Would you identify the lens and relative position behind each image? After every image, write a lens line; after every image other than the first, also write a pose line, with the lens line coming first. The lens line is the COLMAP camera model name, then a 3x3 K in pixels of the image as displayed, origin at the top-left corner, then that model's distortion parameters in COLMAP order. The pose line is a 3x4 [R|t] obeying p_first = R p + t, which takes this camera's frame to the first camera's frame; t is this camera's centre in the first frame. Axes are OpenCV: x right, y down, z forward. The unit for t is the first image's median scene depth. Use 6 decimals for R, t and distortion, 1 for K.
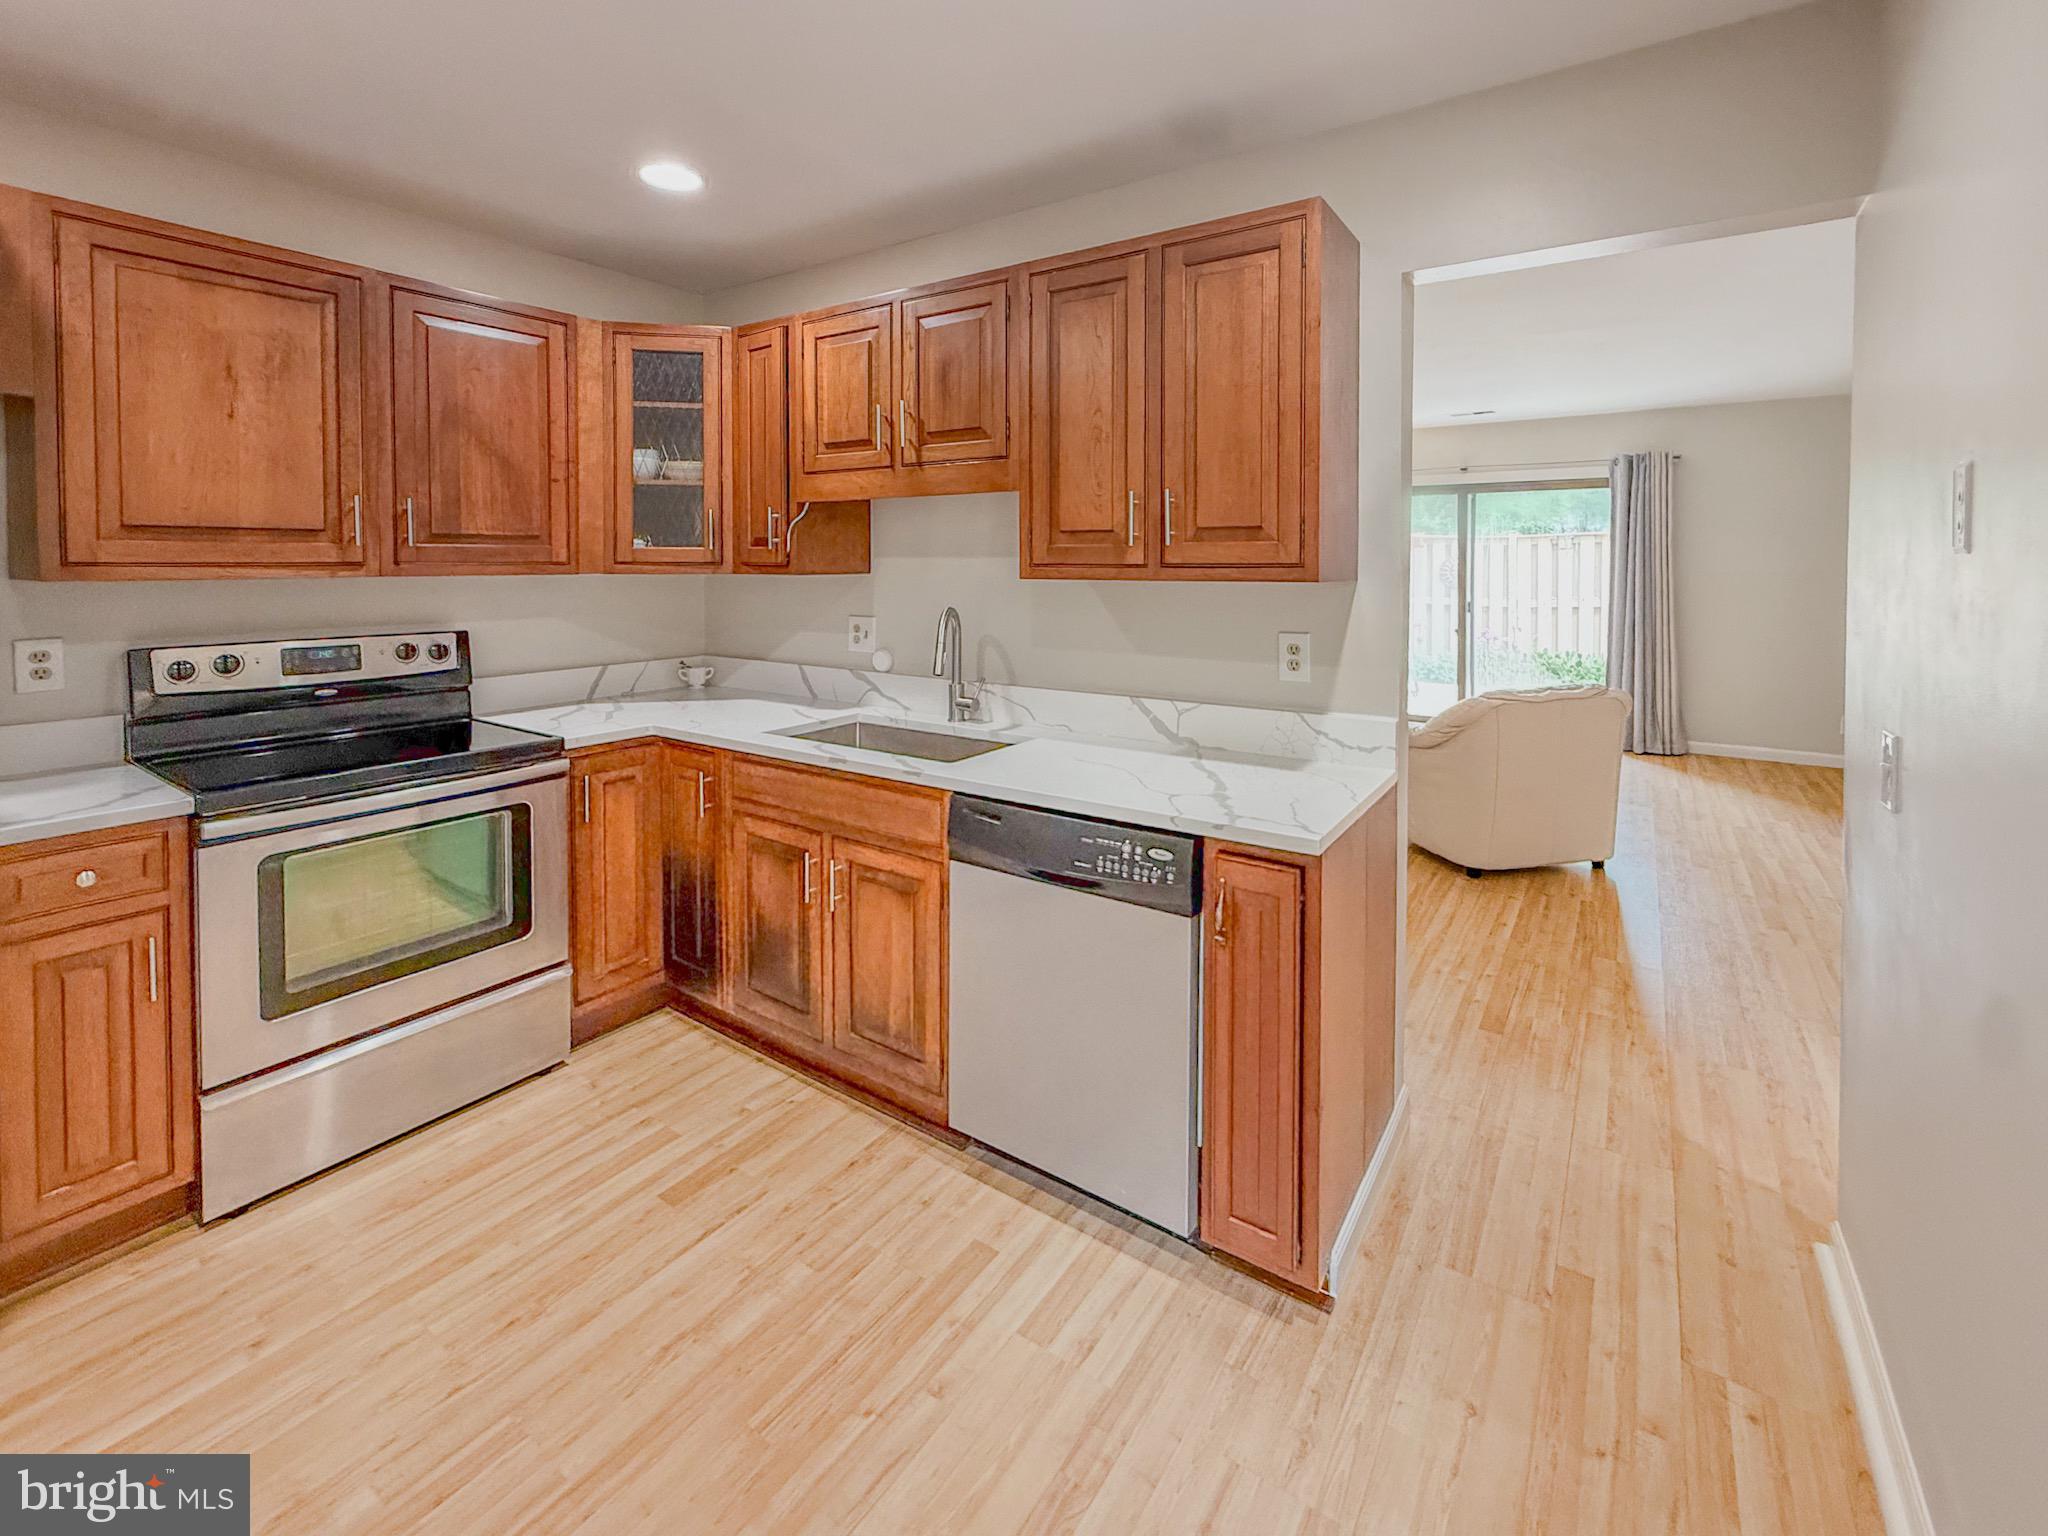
lens RADIAL K [[840.6, 0, 1017.5], [0, 840.6, 581.8], [0, 0, 1]] dist [-0.002768, -0.000368]
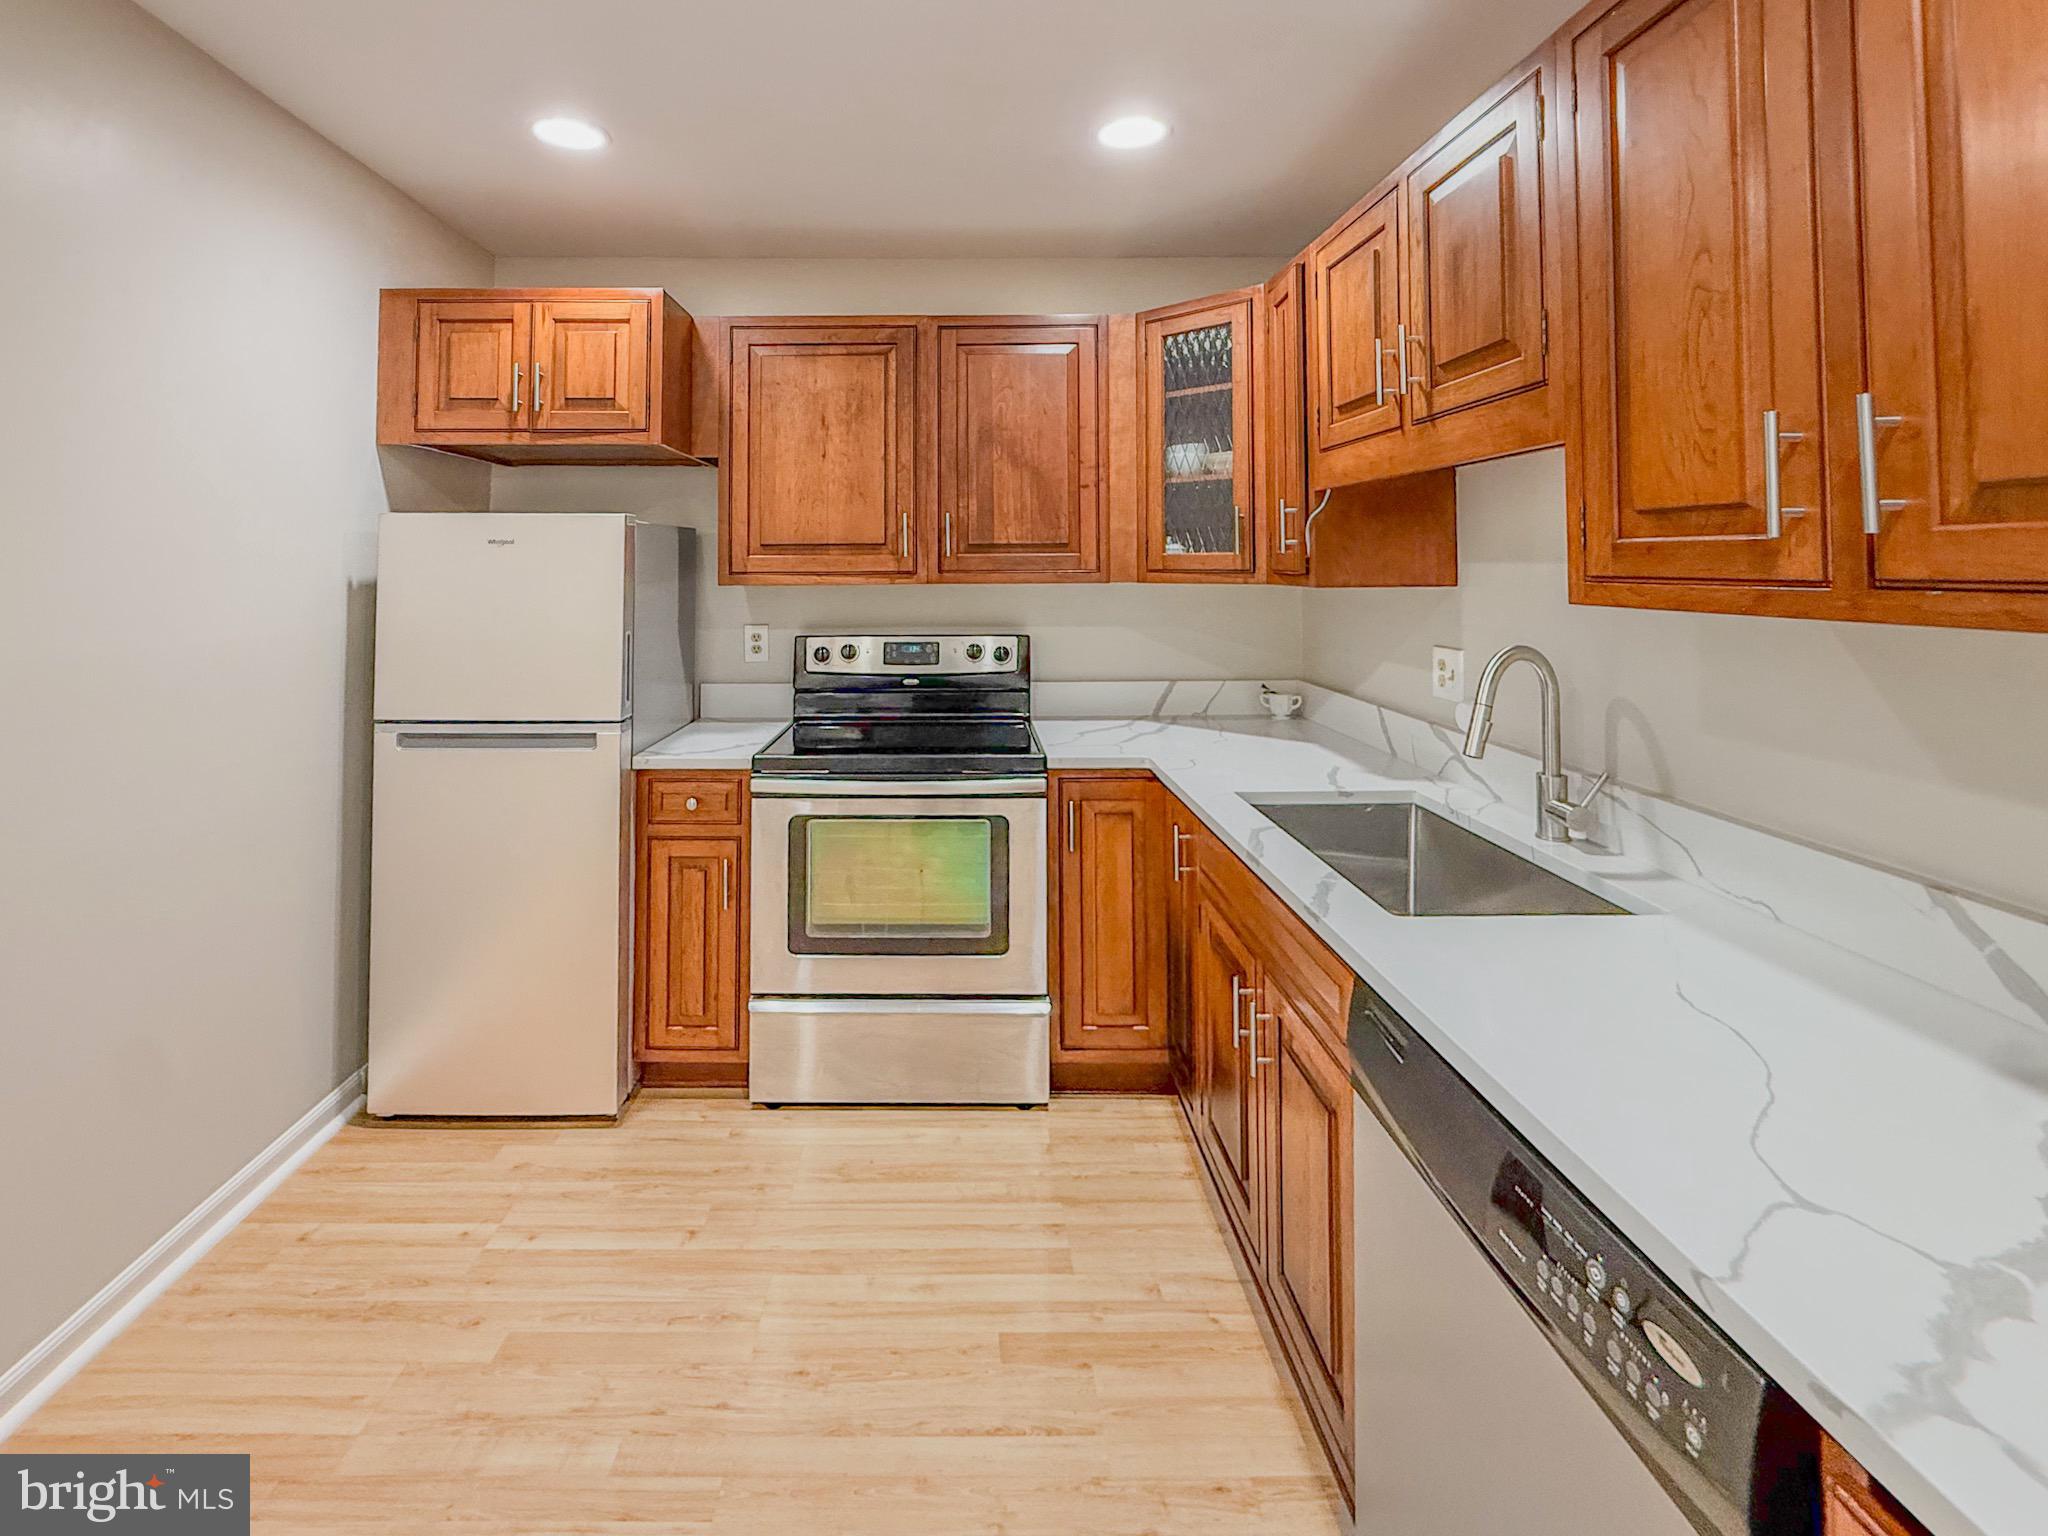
lens RADIAL K [[870.0, 0, 974.6], [0, 870.0, 543.8], [0, 0, 1]] dist [-0.000909, 0.000109]
pose [[0.590088, -0.023850, -0.806986, 0.212706], [-0.014674, 0.999082, -0.040258, -0.013118], [0.807205, 0.035597, 0.589196, 0.345882]]
